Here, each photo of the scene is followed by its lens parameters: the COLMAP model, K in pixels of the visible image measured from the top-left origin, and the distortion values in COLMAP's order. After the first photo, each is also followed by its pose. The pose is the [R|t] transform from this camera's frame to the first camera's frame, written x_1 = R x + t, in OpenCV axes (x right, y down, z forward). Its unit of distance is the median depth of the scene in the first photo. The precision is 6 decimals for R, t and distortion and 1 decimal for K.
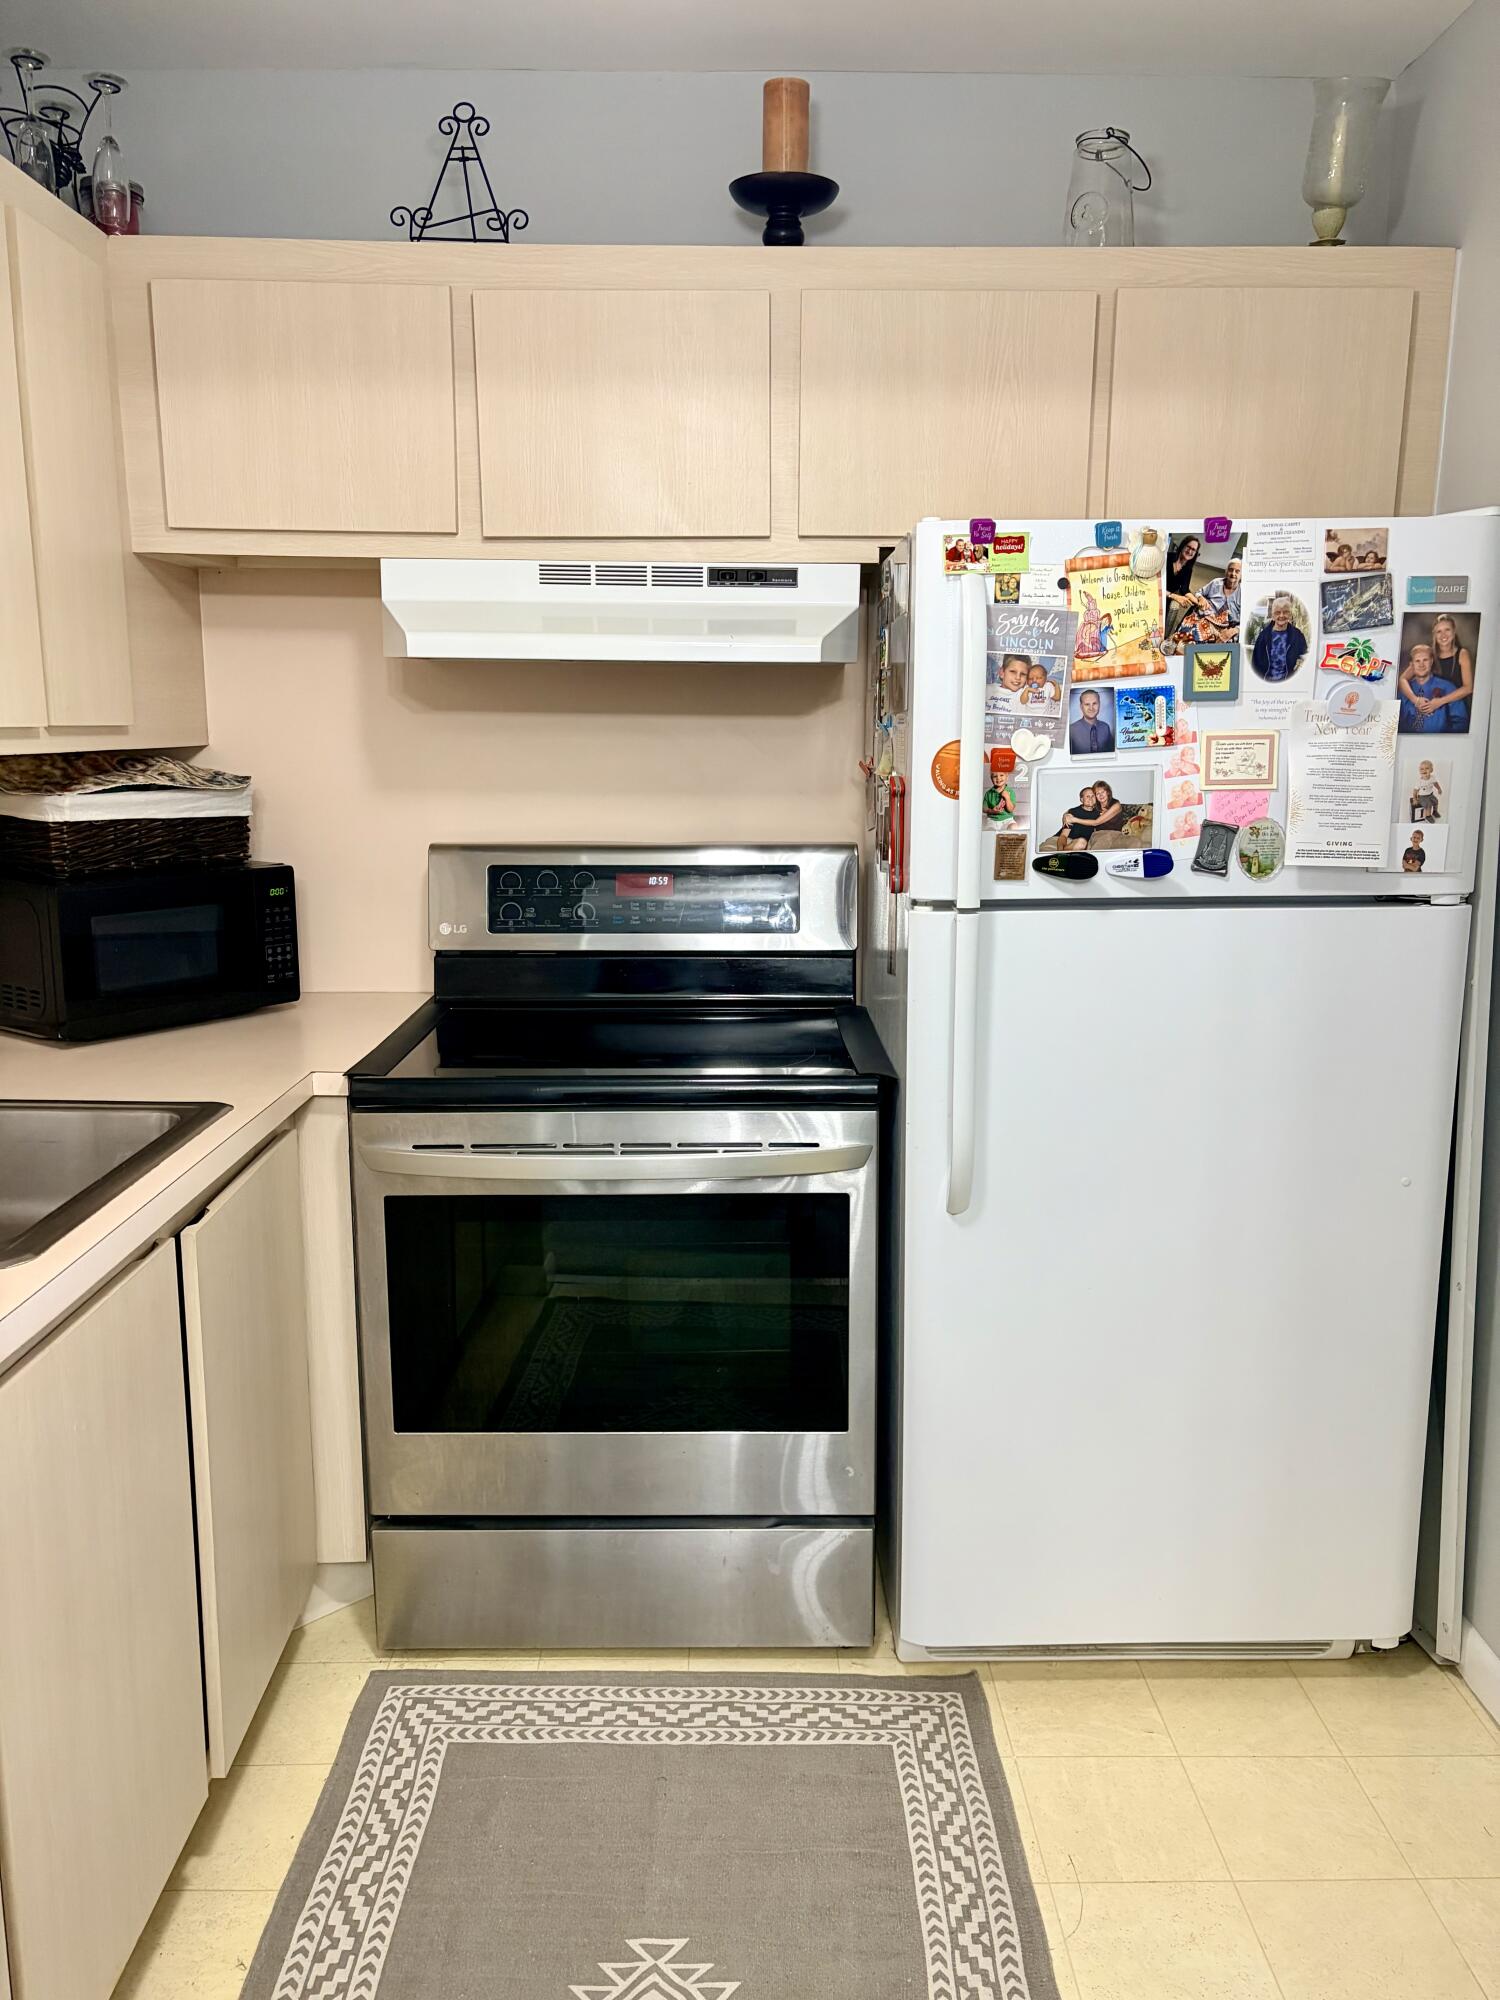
lens RADIAL K [[1484.3, 0, 756.9], [0, 1484.3, 1008.7], [0, 0, 1]] dist [-0.001477, -0.003154]
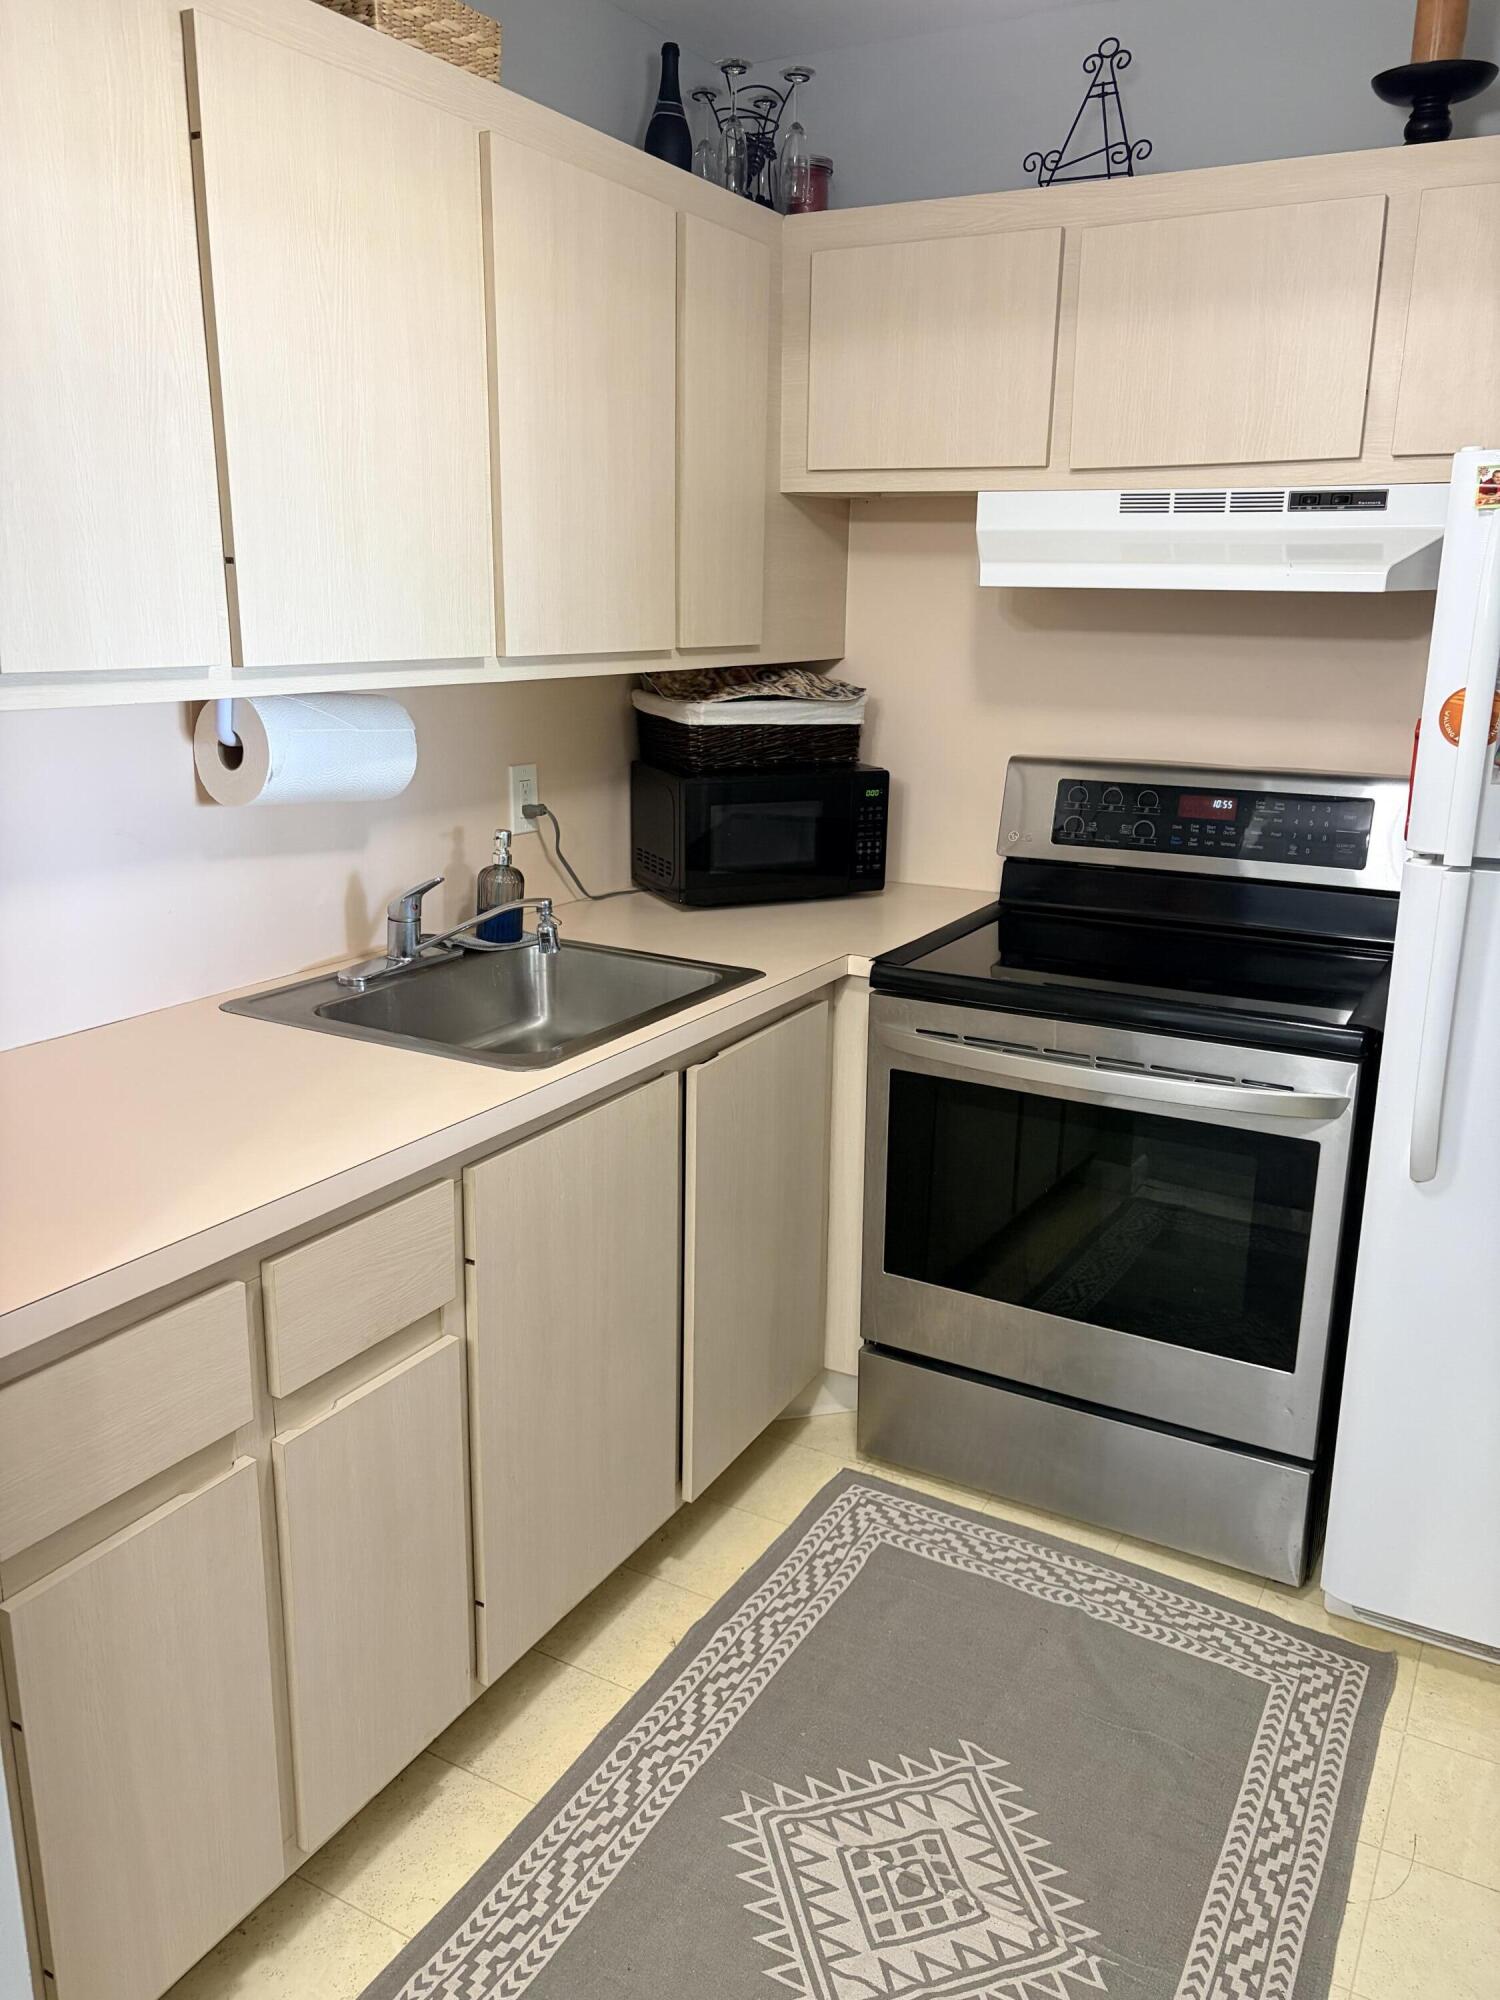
lens RADIAL K [[1465.4, 0, 722.7], [0, 1465.4, 1000.3], [0, 0, 1]] dist [0.004102, -0.015553]
pose [[0.851596, 0.140281, -0.505080, 0.197898], [-0.104908, 0.989643, 0.097982, -0.022747], [0.513594, -0.030454, 0.857493, -0.032573]]
